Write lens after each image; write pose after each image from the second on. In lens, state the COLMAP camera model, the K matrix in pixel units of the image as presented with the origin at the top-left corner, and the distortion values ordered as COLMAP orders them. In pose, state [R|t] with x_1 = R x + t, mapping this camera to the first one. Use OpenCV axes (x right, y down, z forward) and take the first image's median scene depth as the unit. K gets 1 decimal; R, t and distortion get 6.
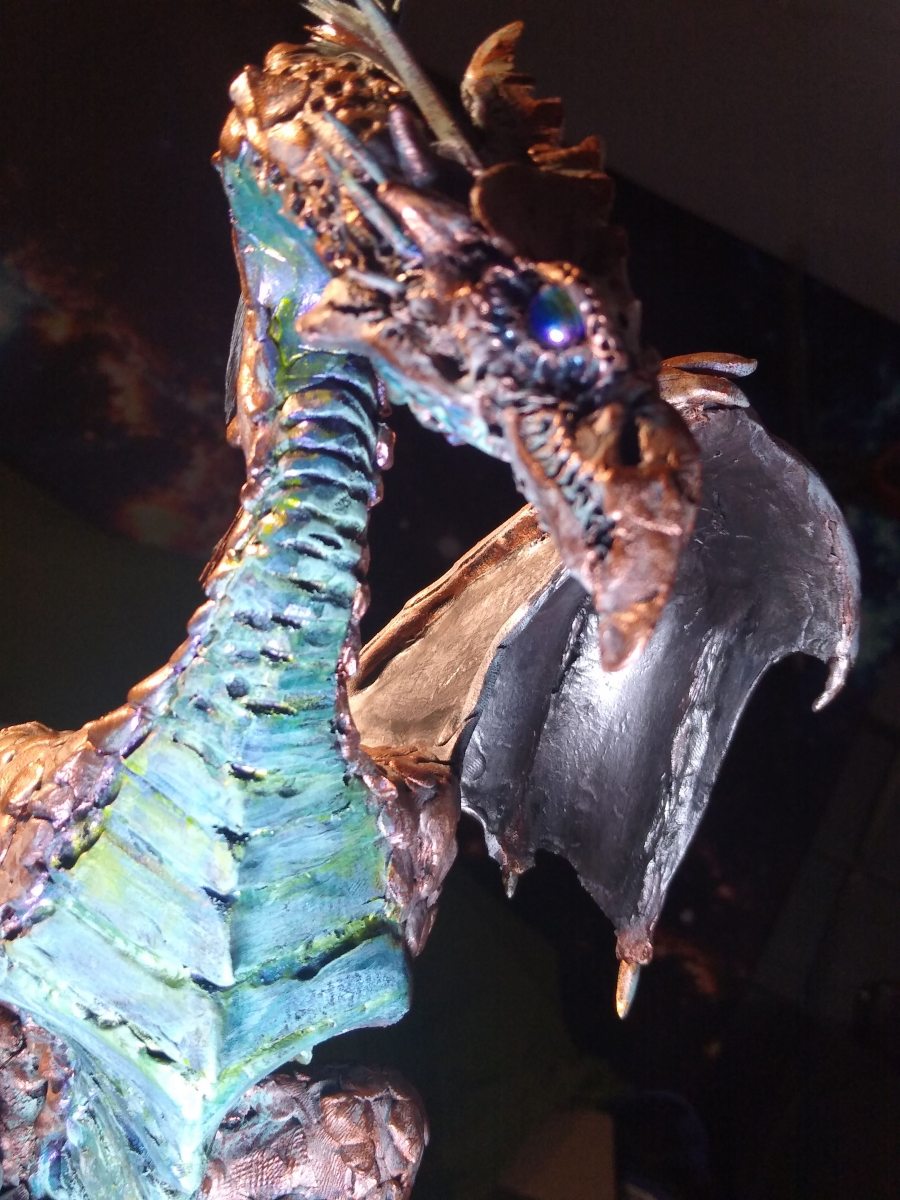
lens RADIAL K [[1614.2, 0, 455.7], [0, 1614.2, 645.2], [0, 0, 1]] dist [0.061894, 0.013638]
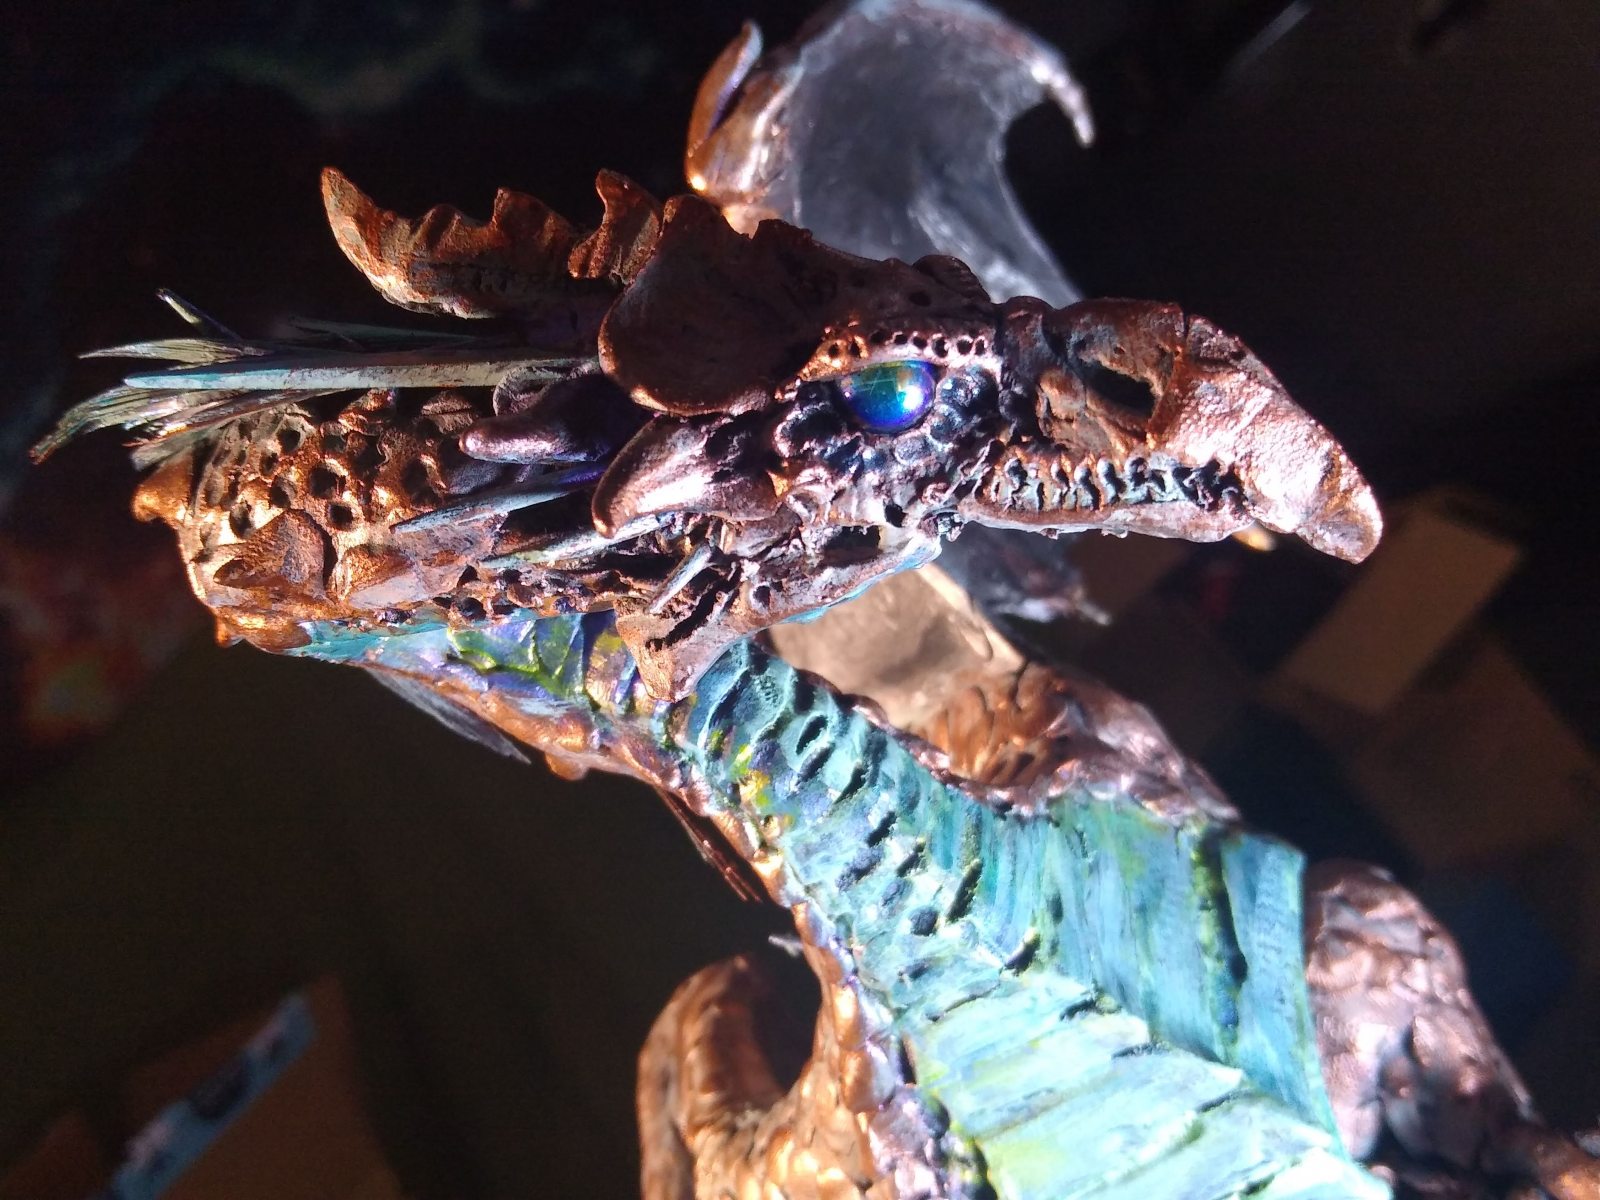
lens RADIAL K [[2152.3, 0, 800.0], [0, 2152.3, 600.0], [0, 0, 1]] dist [0.061894, 0.013638]
pose [[0.443418, -0.896313, -0.001715, -0.027019], [0.858389, 0.424104, 0.288623, -0.366309], [-0.257969, -0.129453, 0.957441, 0.093141]]
